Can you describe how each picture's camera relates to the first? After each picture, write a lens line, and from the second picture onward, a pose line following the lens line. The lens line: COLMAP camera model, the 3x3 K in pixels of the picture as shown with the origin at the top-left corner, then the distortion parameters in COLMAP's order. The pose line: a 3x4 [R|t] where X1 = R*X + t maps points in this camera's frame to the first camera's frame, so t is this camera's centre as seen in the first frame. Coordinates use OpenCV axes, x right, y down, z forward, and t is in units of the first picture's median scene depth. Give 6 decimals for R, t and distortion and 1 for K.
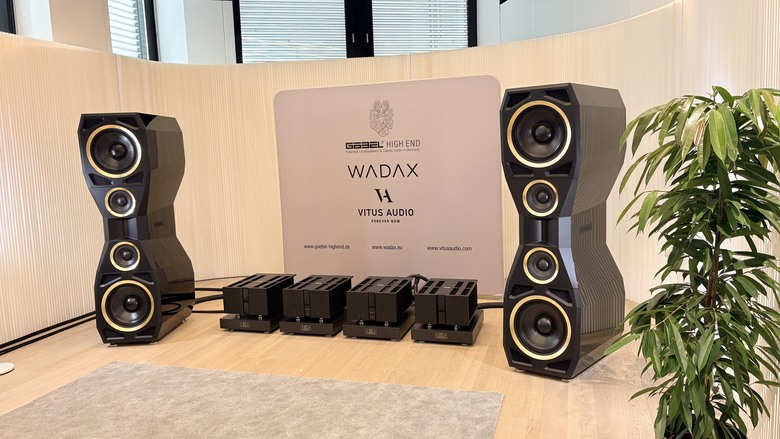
lens RADIAL K [[591.6, 0, 390.0], [0, 591.6, 219.5], [0, 0, 1]] dist [0.046962, -0.002922]
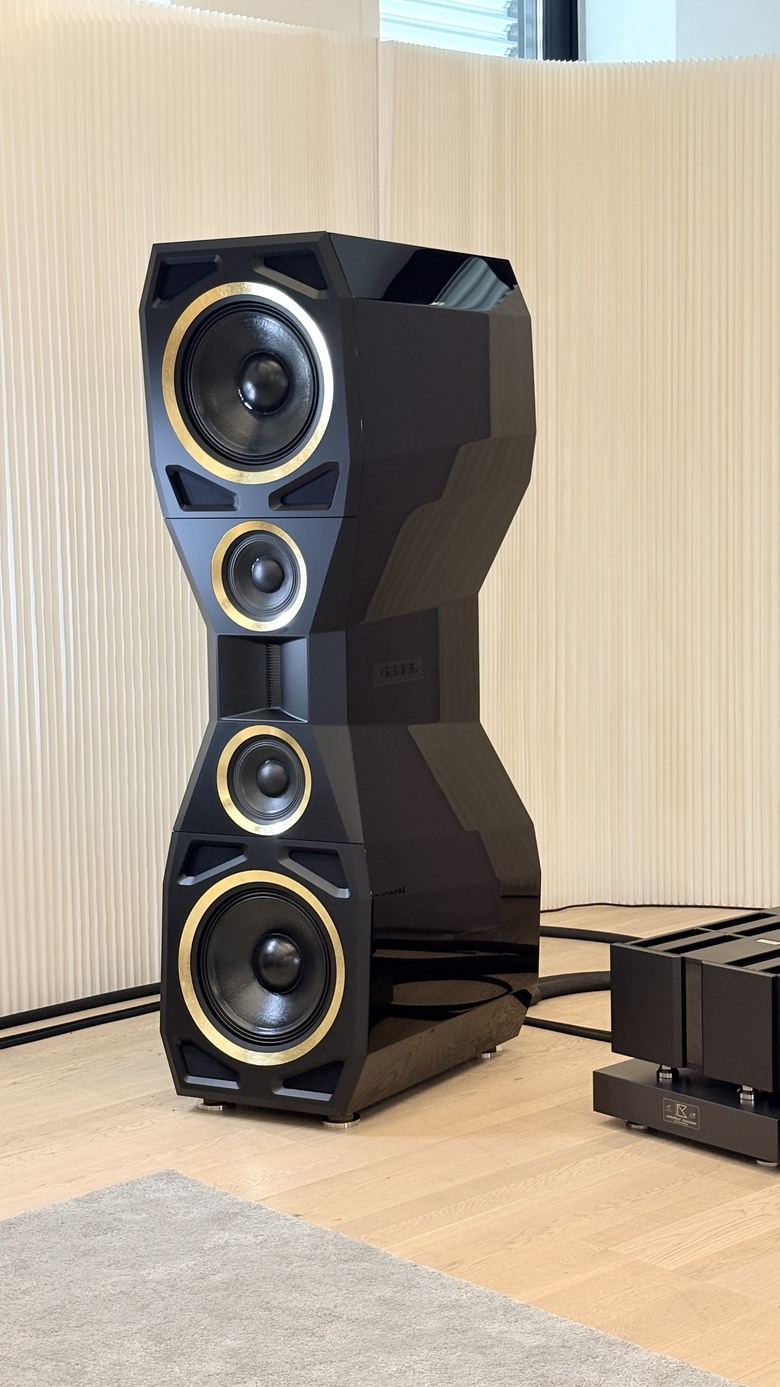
lens RADIAL K [[2169.6, 0, 390.0], [0, 2169.6, 693.5], [0, 0, 1]] dist [0.238837, -0.998880]
pose [[0.863780, 0.072956, -0.498559, 0.084979], [-0.072599, 0.997158, 0.020136, -0.000714], [0.498611, 0.018802, 0.866622, 0.186943]]
